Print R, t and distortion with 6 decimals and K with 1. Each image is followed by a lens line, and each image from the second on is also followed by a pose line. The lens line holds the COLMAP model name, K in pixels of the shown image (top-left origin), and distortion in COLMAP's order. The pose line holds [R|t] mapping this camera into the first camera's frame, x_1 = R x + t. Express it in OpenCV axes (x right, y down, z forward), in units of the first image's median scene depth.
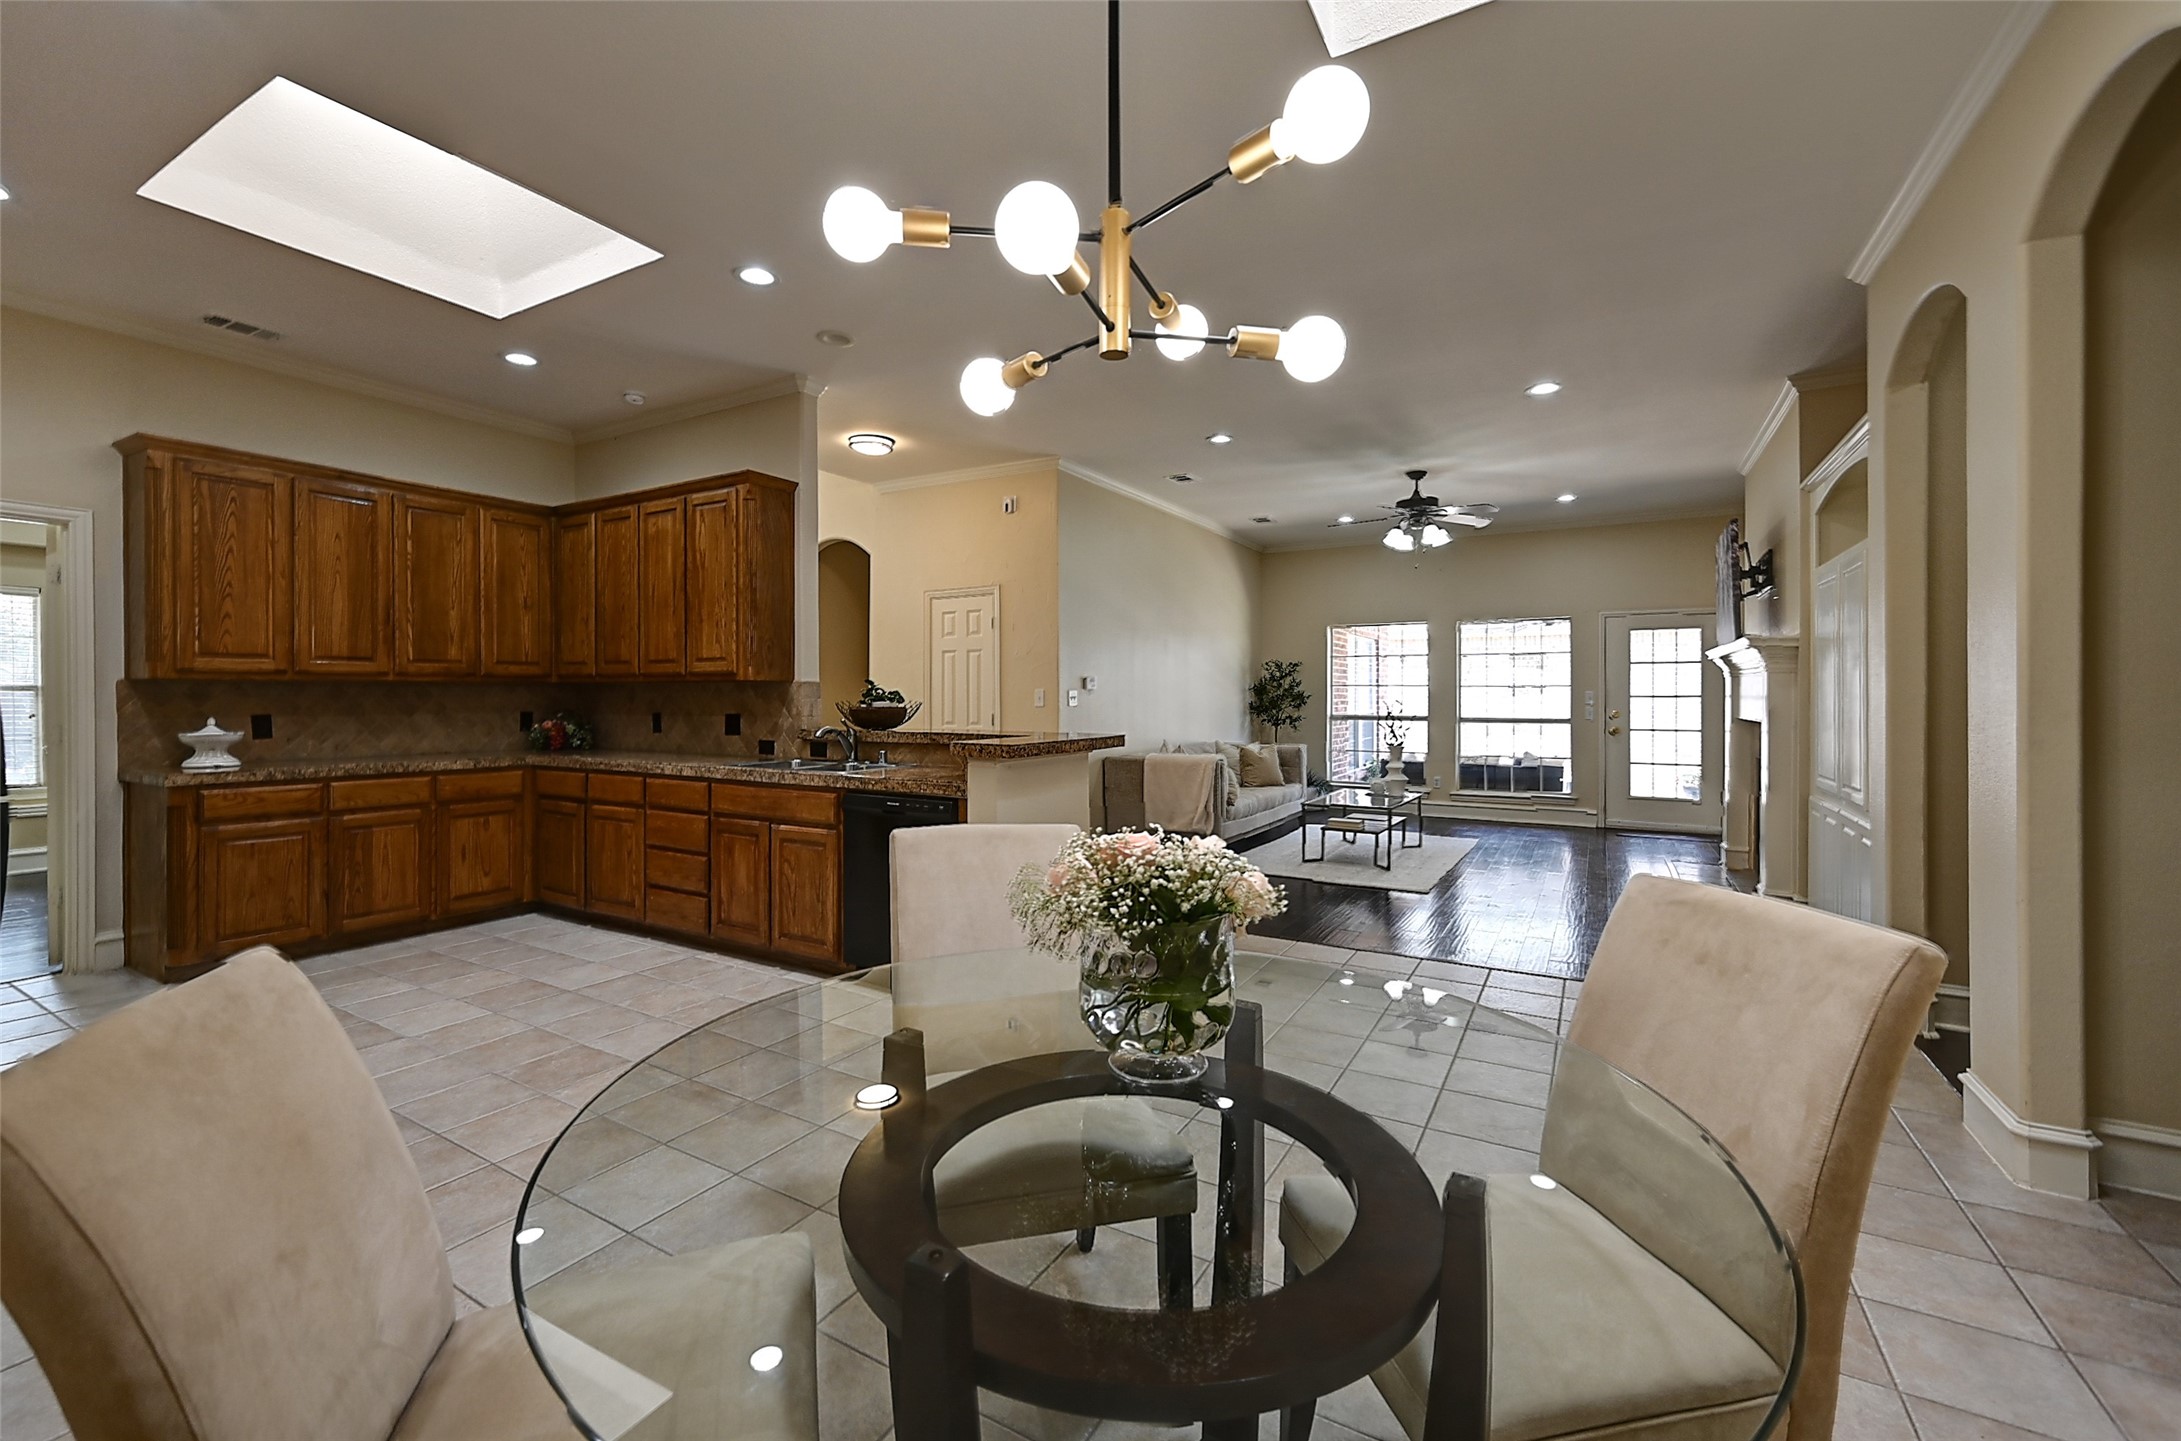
lens RADIAL K [[895.7, 0, 1099.2], [0, 895.7, 706.9], [0, 0, 1]] dist [-0.000054, 0.000129]
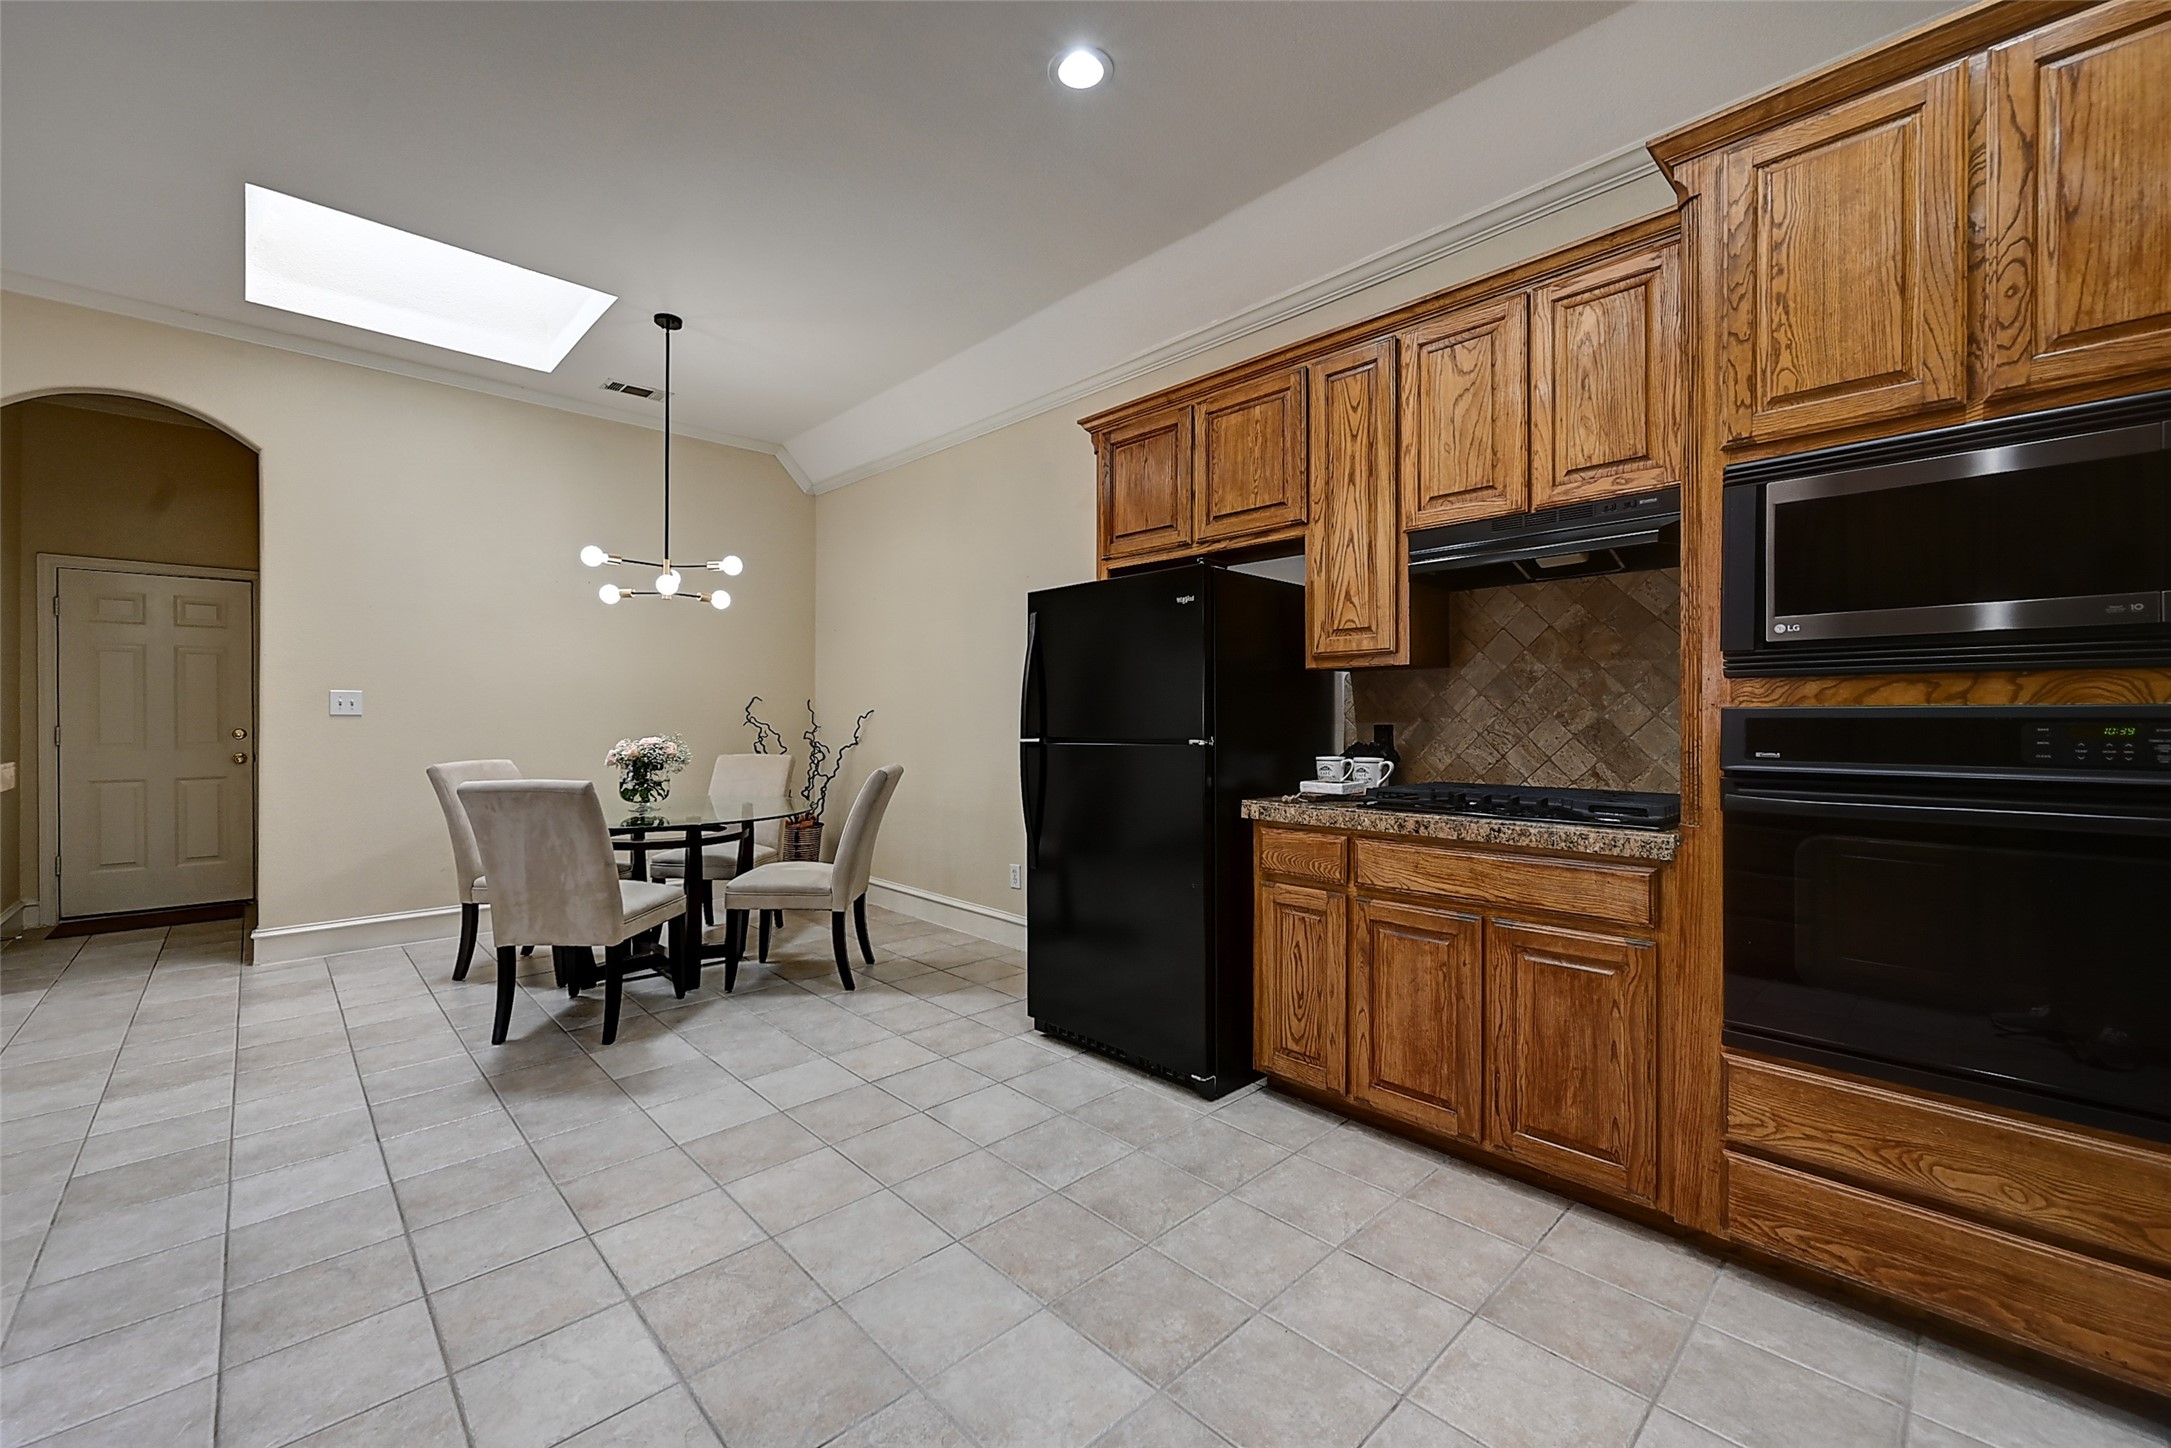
lens RADIAL K [[868.6, 0, 1093.5], [0, 868.6, 720.5], [0, 0, 1]] dist [-0.001060, 0.000002]
pose [[-0.960510, -0.001667, 0.278241, -0.601894], [0.003365, 0.999839, 0.017608, 0.005513], [-0.278226, 0.017849, -0.960350, 0.902116]]
